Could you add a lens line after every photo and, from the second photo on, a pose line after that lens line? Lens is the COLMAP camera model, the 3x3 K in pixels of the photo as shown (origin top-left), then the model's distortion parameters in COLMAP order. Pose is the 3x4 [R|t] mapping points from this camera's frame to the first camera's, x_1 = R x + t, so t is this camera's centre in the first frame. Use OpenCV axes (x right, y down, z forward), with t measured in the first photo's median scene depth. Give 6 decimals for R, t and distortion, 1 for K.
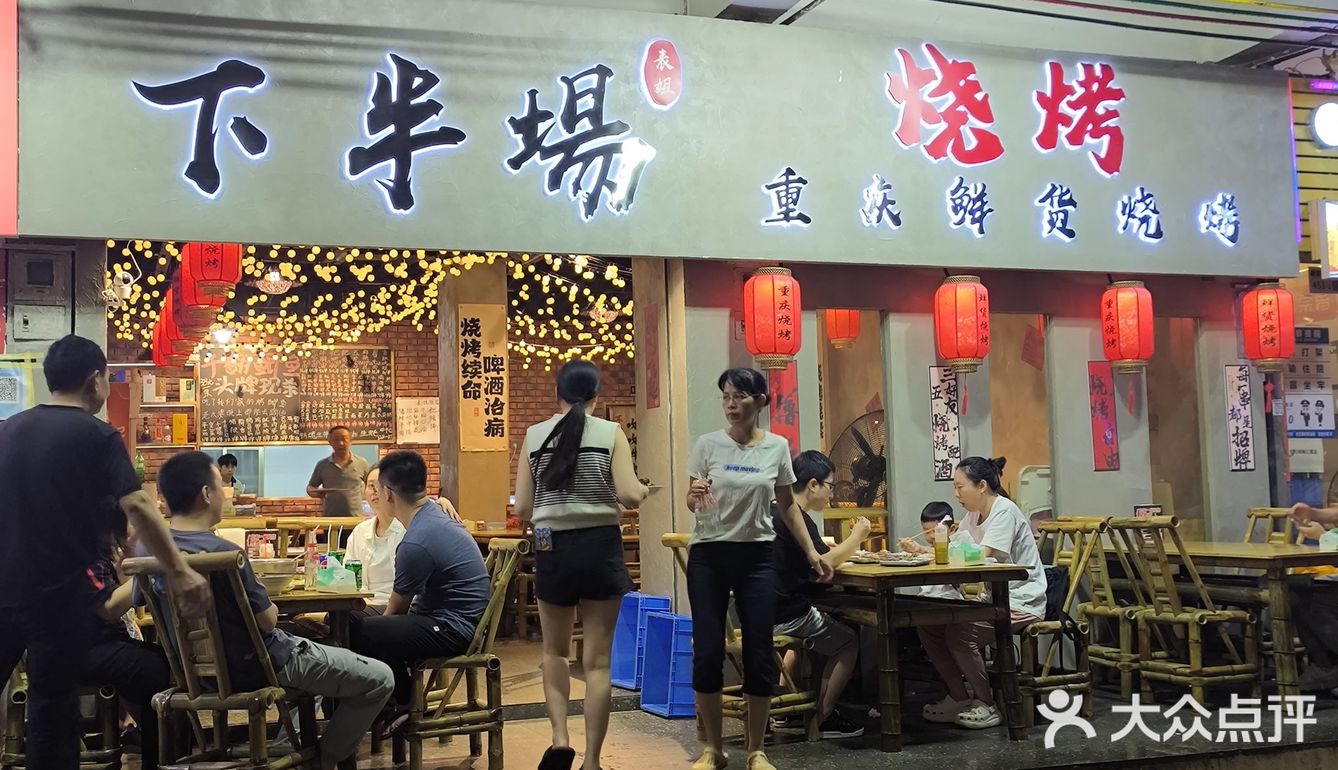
lens RADIAL K [[1483.5, 0, 669.0], [0, 1483.5, 385.0], [0, 0, 1]] dist [-0.000035, -0.000218]
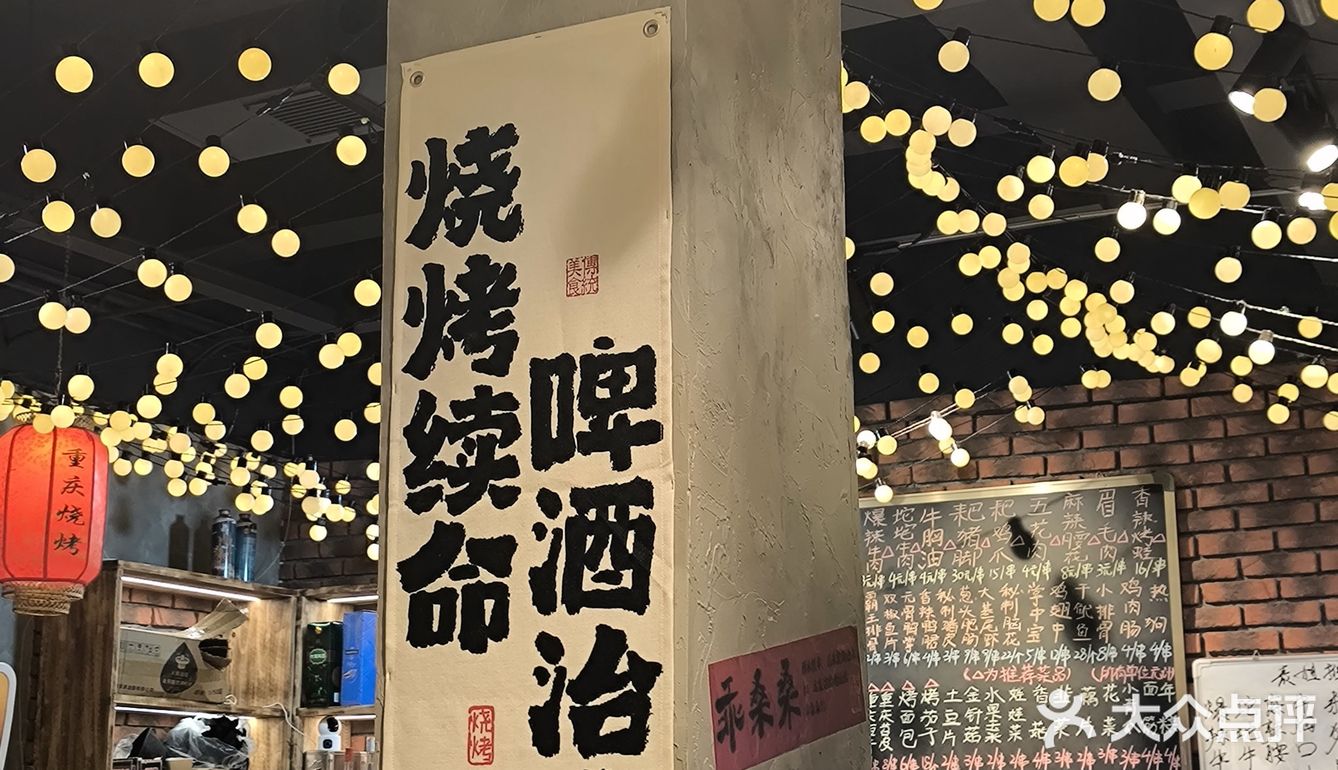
lens RADIAL K [[1957.5, 0, 669.0], [0, 1957.5, 385.0], [0, 0, 1]] dist [0.005746, 0.027996]
pose [[0.657444, -0.144807, -0.739458, 0.024811], [0.038815, 0.986566, -0.158687, 0.012425], [0.752503, 0.075626, 0.654232, 0.706868]]
